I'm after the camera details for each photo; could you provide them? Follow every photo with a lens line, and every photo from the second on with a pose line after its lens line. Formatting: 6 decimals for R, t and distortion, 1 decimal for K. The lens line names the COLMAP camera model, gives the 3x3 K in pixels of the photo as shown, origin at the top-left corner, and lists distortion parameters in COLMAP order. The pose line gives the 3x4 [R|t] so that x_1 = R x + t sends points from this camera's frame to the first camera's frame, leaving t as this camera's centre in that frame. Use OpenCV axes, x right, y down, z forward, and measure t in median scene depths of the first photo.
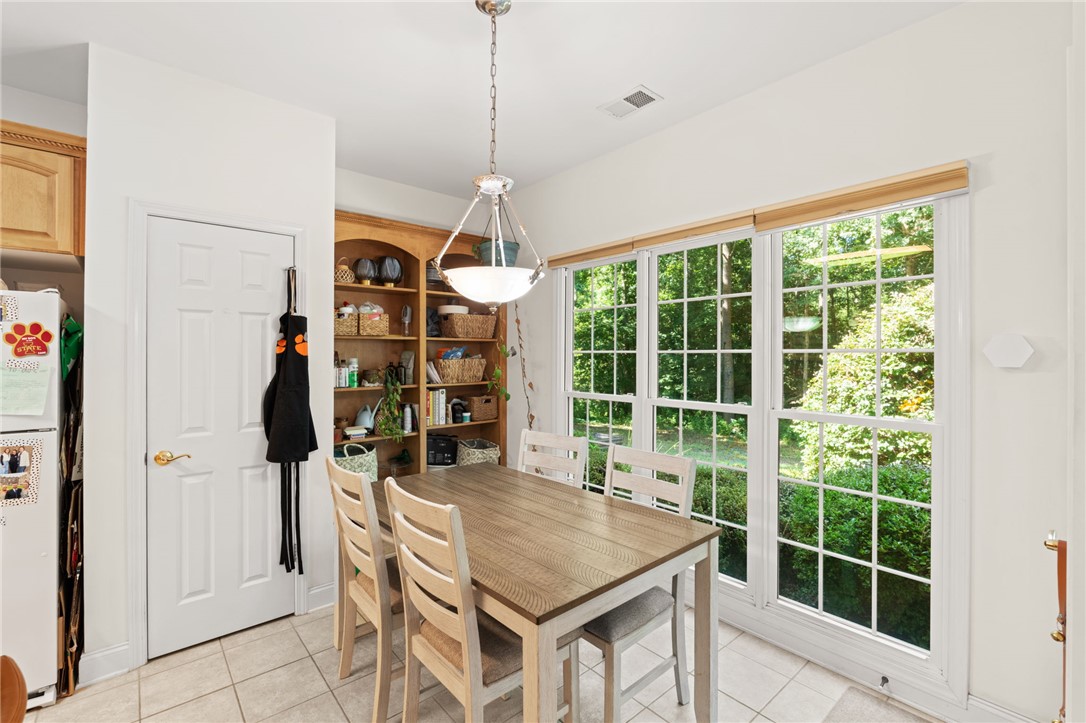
lens RADIAL K [[478.9, 0, 545.0], [0, 478.9, 356.5], [0, 0, 1]] dist [-0.002353, -0.000084]
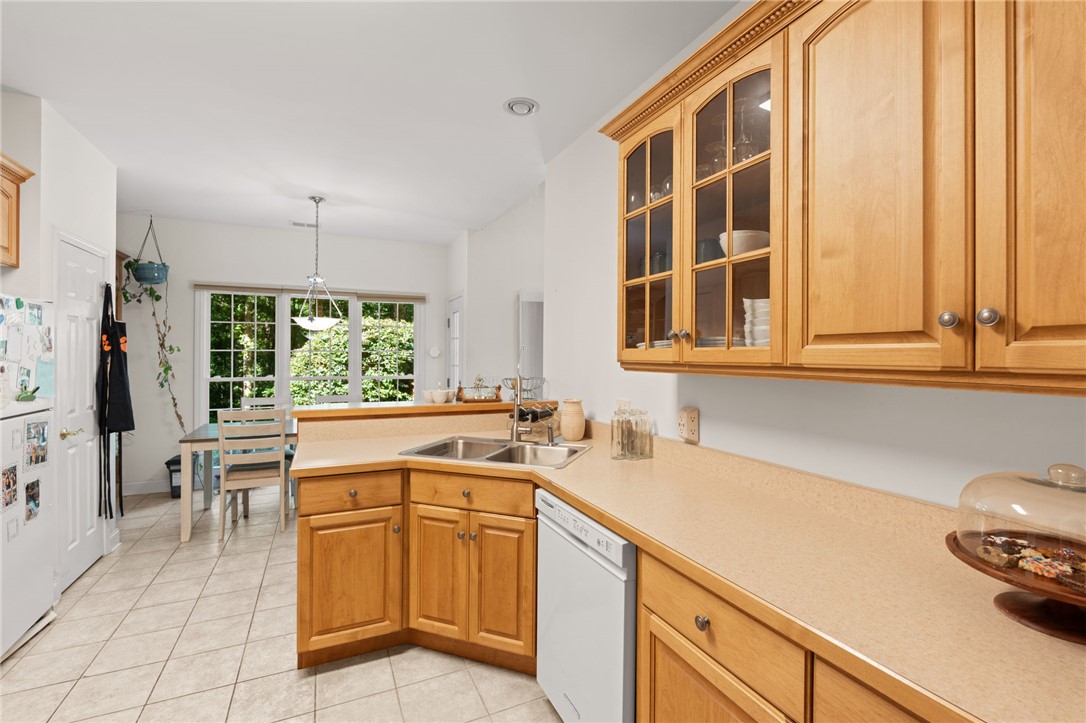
lens RADIAL K [[478.9, 0, 542.5], [0, 478.9, 354.9], [0, 0, 1]] dist [-0.002353, -0.000084]
pose [[0.273915, -0.003795, 0.961746, -1.873788], [0.003740, 0.999989, 0.002881, 0.006829], [-0.961747, 0.002808, 0.273926, -0.627233]]
